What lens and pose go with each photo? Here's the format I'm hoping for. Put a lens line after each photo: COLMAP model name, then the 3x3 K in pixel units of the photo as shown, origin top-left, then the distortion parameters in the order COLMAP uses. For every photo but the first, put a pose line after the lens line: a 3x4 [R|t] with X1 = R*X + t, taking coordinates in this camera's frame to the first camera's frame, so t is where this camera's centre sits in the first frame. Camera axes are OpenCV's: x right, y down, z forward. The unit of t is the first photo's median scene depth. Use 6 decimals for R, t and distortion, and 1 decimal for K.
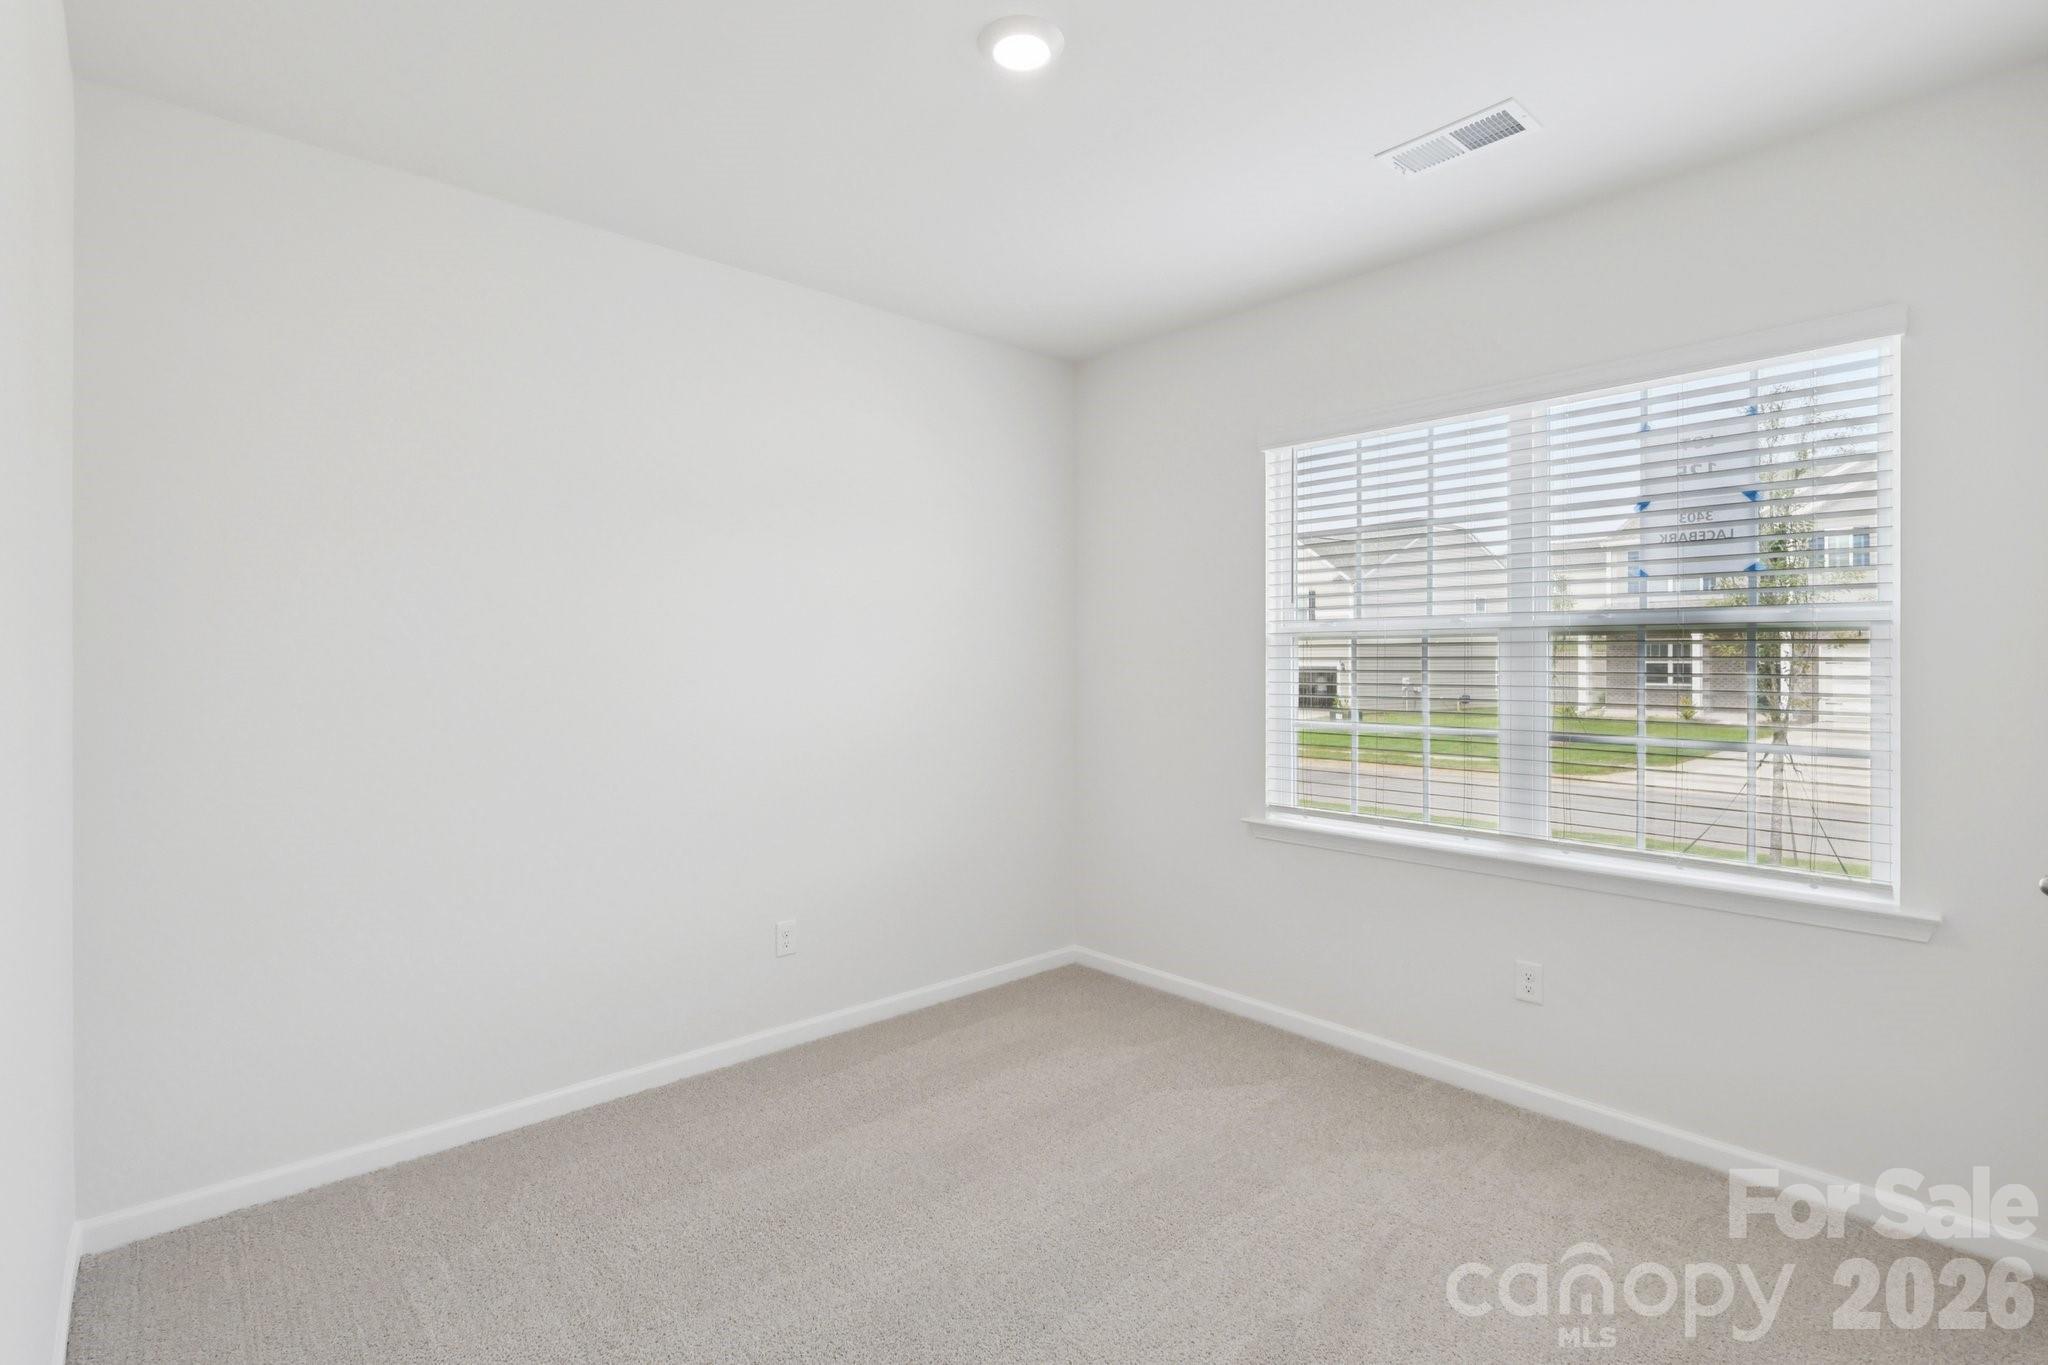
lens RADIAL K [[815.7, 0, 1025.2], [0, 815.7, 664.6], [0, 0, 1]] dist [-0.001484, -0.000147]
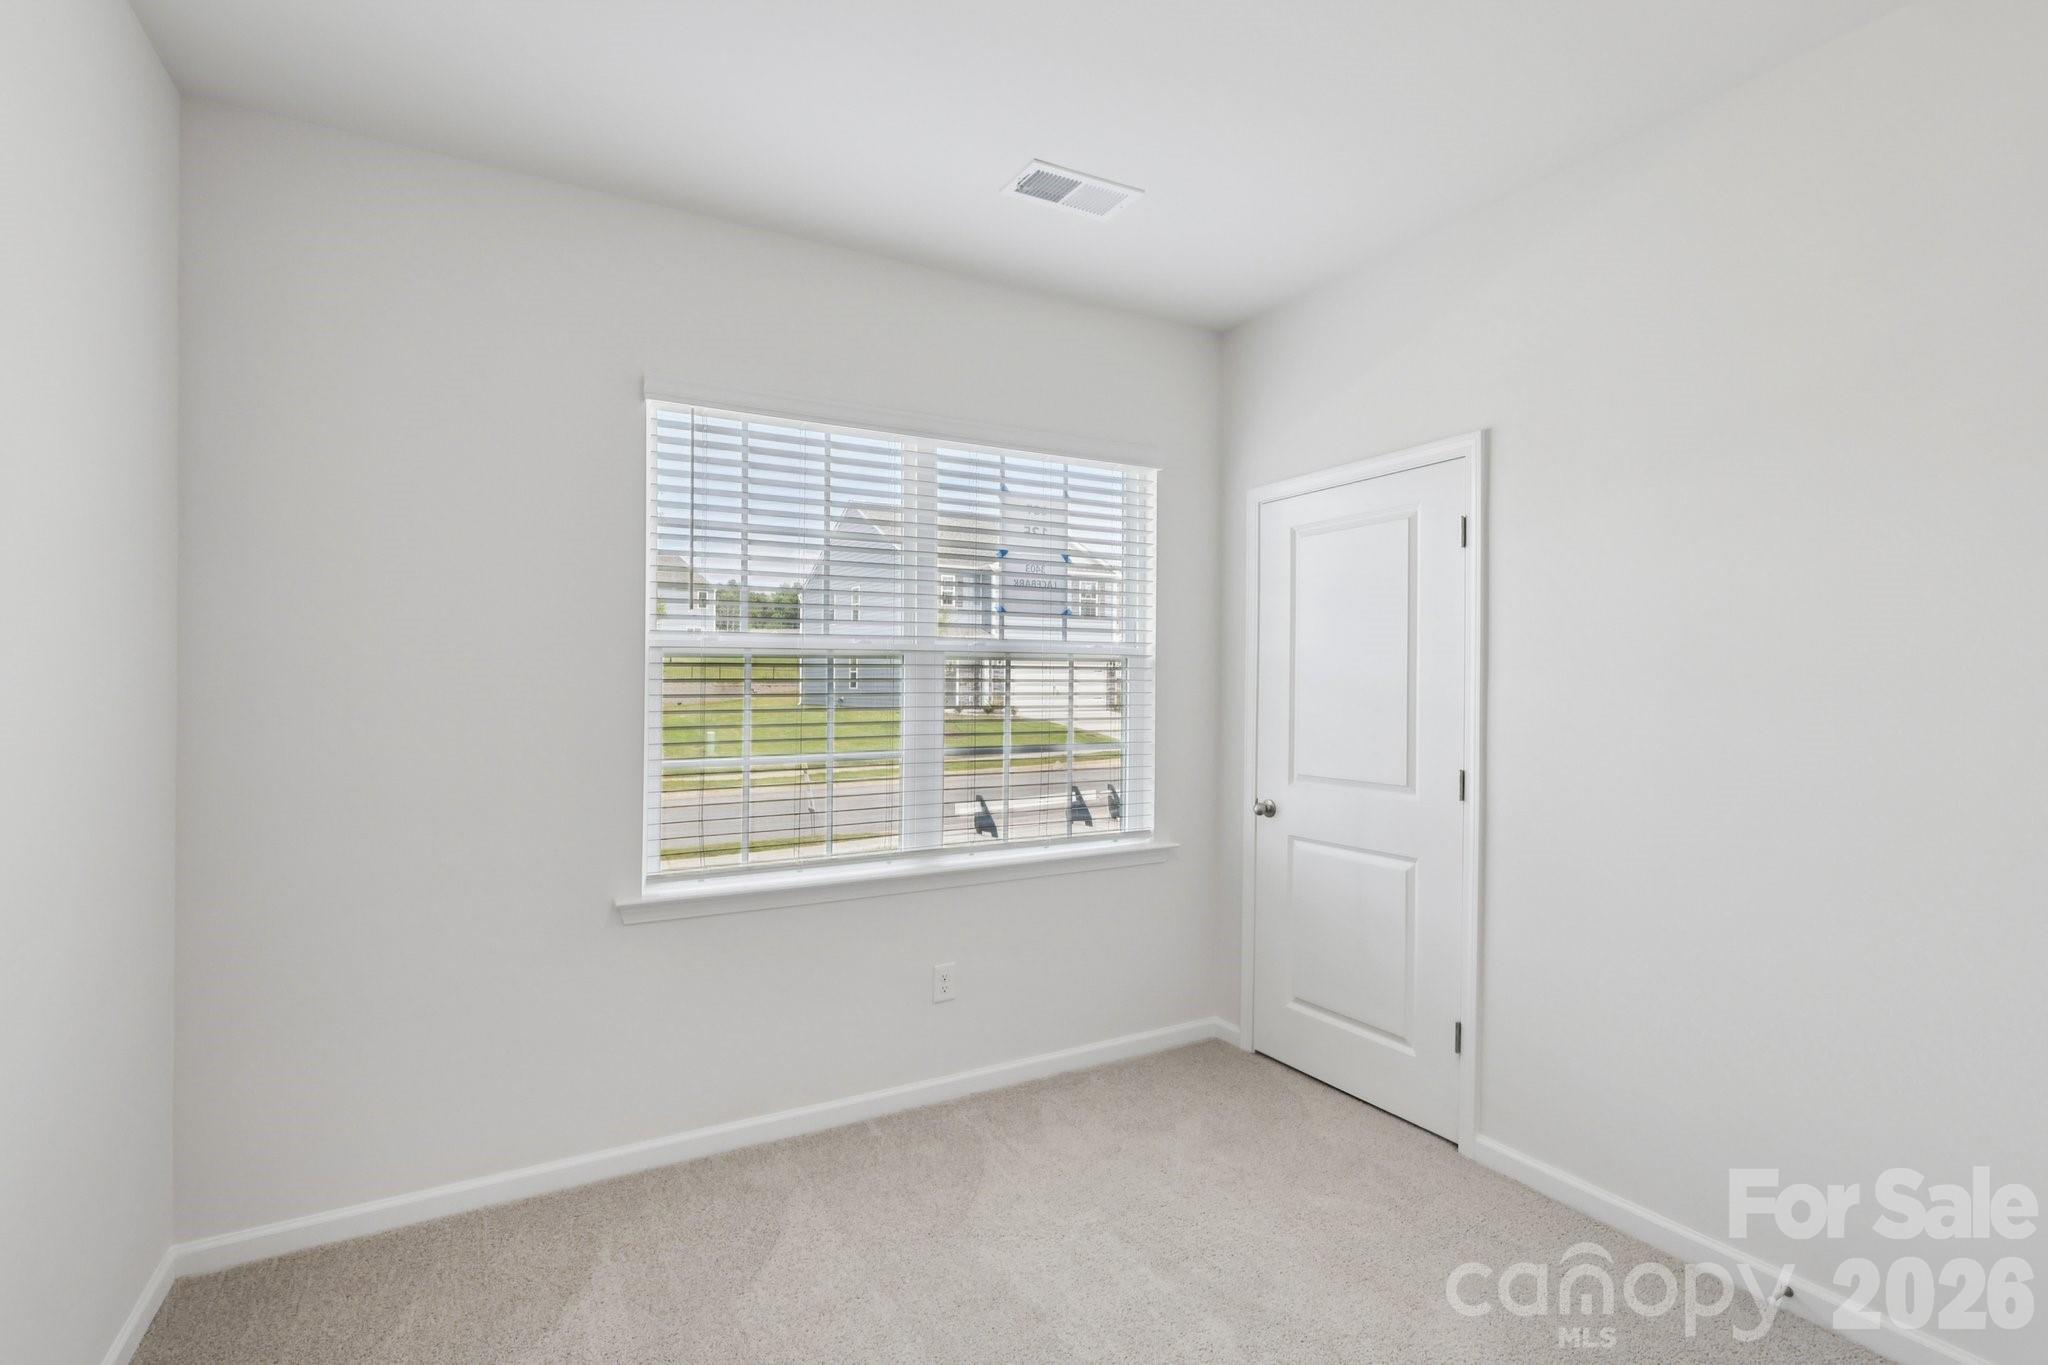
lens RADIAL K [[958.1, 0, 1023.8], [0, 958.1, 692.9], [0, 0, 1]] dist [0.005600, 0.000055]
pose [[0.316380, -0.011962, 0.948557, -0.529367], [0.005544, 0.999927, 0.010760, -0.004266], [-0.948616, 0.001855, 0.316424, 0.491864]]
